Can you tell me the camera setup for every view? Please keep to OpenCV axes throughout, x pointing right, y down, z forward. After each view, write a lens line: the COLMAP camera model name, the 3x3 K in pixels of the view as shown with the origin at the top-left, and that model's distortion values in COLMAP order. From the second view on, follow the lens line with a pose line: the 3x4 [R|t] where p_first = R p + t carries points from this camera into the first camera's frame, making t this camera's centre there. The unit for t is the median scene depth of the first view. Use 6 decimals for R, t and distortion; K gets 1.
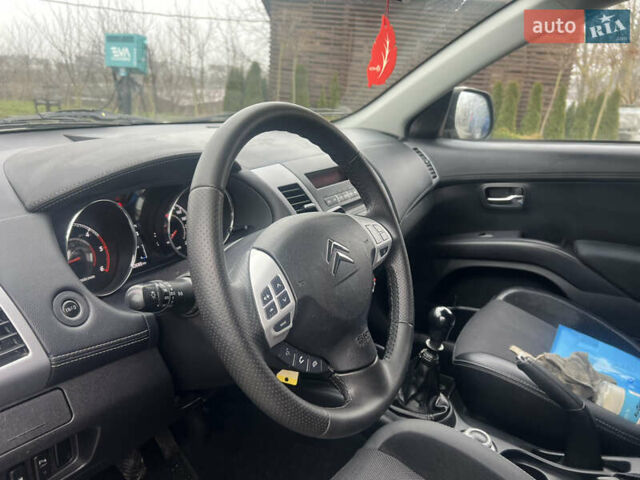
lens RADIAL K [[492.9, 0, 320.0], [0, 492.9, 240.0], [0, 0, 1]] dist [-0.002058, -0.000543]
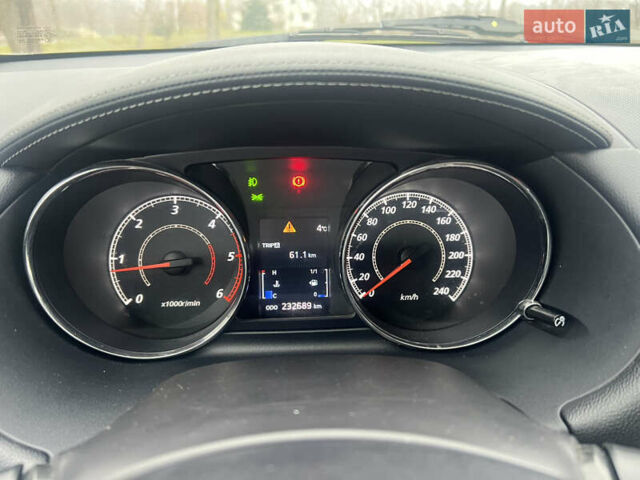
lens RADIAL K [[492.9, 0, 320.0], [0, 492.9, 239.7], [0, 0, 1]] dist [-0.002058, -0.000543]
pose [[0.543279, 0.299947, -0.784142, 0.005825], [-0.221320, 0.952130, 0.210868, -0.098914], [0.809855, 0.058986, 0.583657, 0.591988]]
